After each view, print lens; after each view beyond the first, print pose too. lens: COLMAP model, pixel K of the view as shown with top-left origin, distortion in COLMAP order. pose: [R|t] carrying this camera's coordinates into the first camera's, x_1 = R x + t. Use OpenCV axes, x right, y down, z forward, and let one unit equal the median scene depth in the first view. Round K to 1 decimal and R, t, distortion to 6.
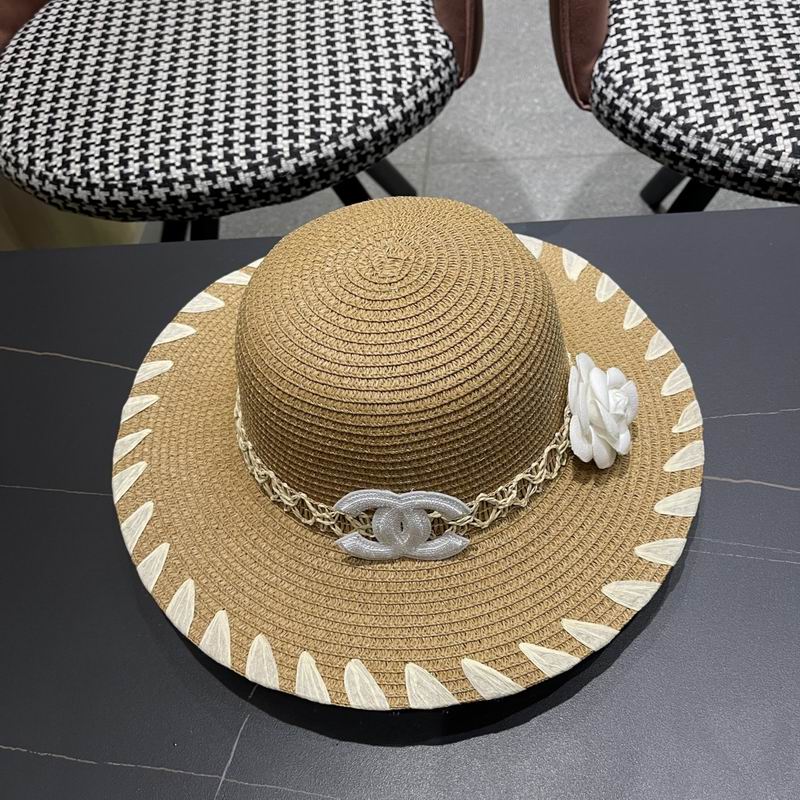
lens RADIAL K [[820.3, 0, 406.7], [0, 820.3, 397.7], [0, 0, 1]] dist [0.016227, 0.000000]
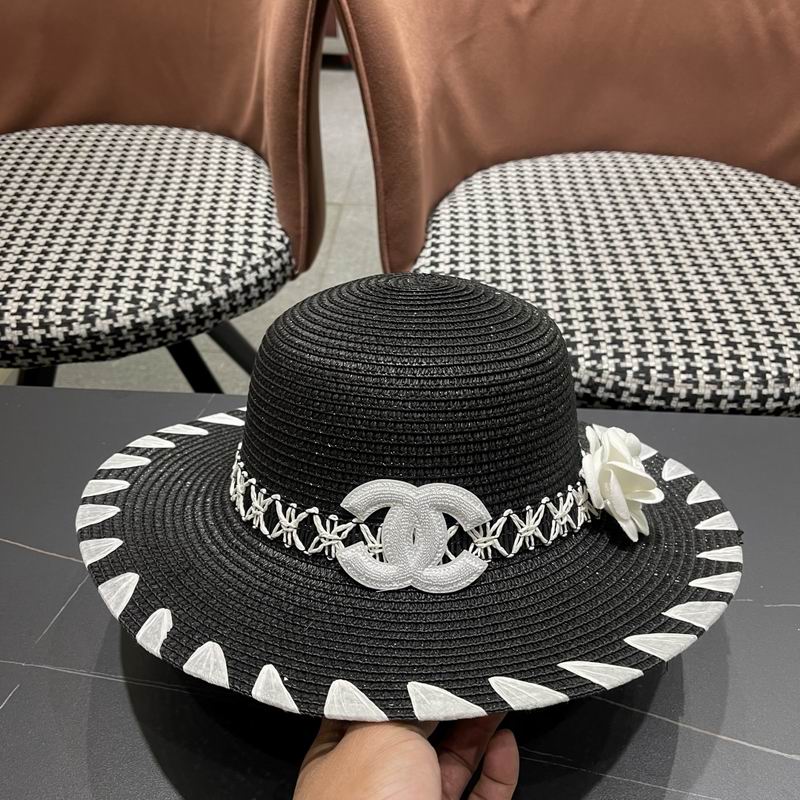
lens RADIAL K [[820.3, 0, 397.8], [0, 820.3, 404.7], [0, 0, 1]] dist [0.016227, 0.000000]
pose [[0.992139, 0.100699, 0.074290, 0.153462], [-0.079696, 0.966168, -0.245290, 0.034680], [-0.096477, 0.237441, 0.966599, -0.002152]]
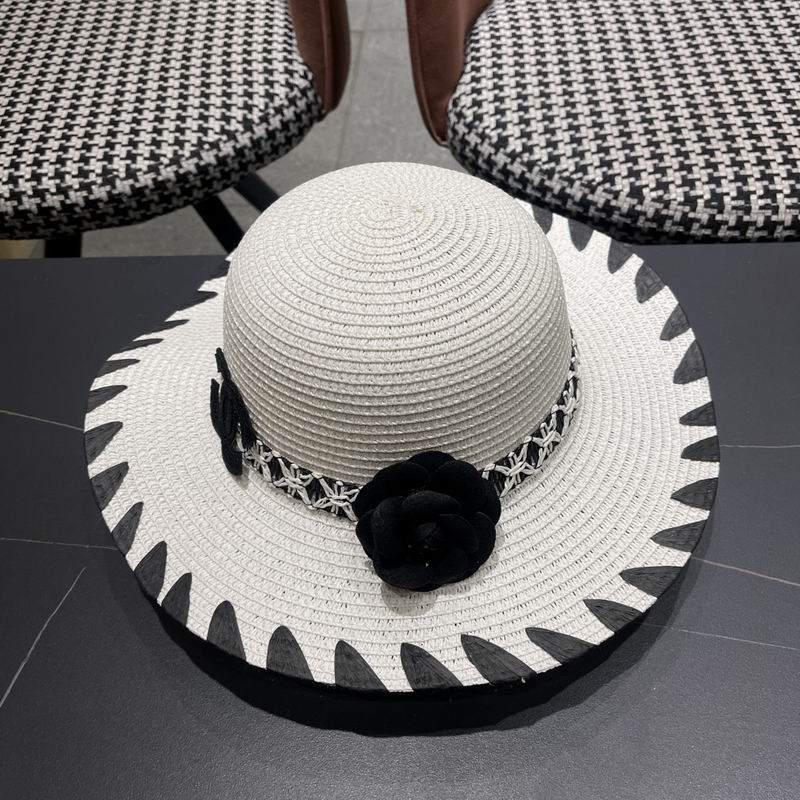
lens RADIAL K [[820.3, 0, 398.2], [0, 820.3, 400.0], [0, 0, 1]] dist [0.016227, 0.000000]
pose [[0.998565, 0.031476, 0.043334, 0.139926], [-0.028752, 0.997656, -0.062099, 0.014797], [-0.045187, 0.060764, 0.997129, 0.048097]]
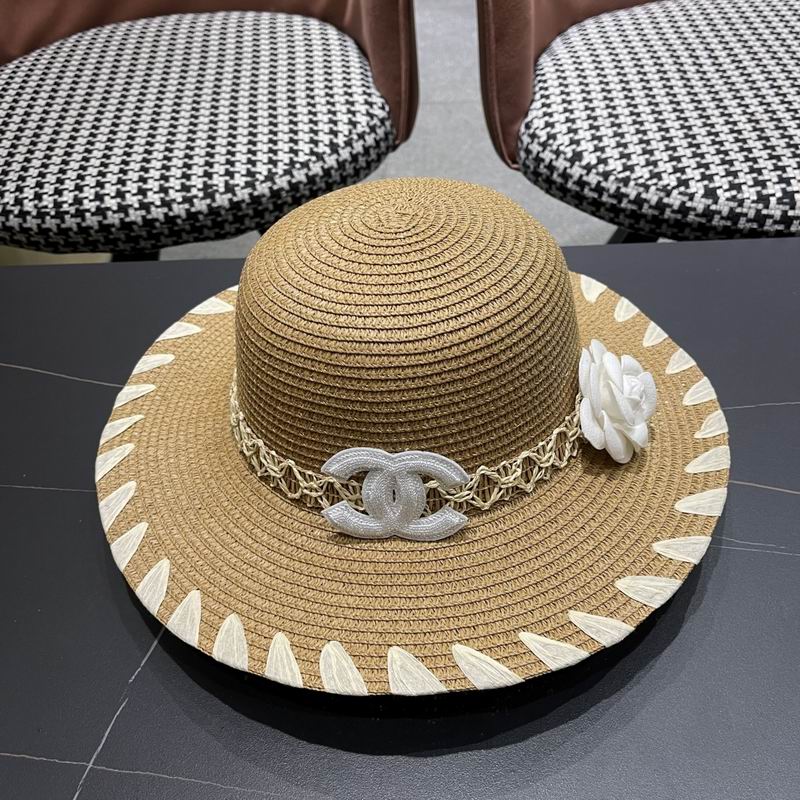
lens RADIAL K [[820.3, 0, 398.4], [0, 820.3, 405.6], [0, 0, 1]] dist [0.016227, 0.000000]
pose [[0.998610, 0.027720, 0.044838, 0.034560], [-0.019973, 0.986123, -0.164812, 0.131343], [-0.048785, 0.163688, 0.985305, 0.027528]]
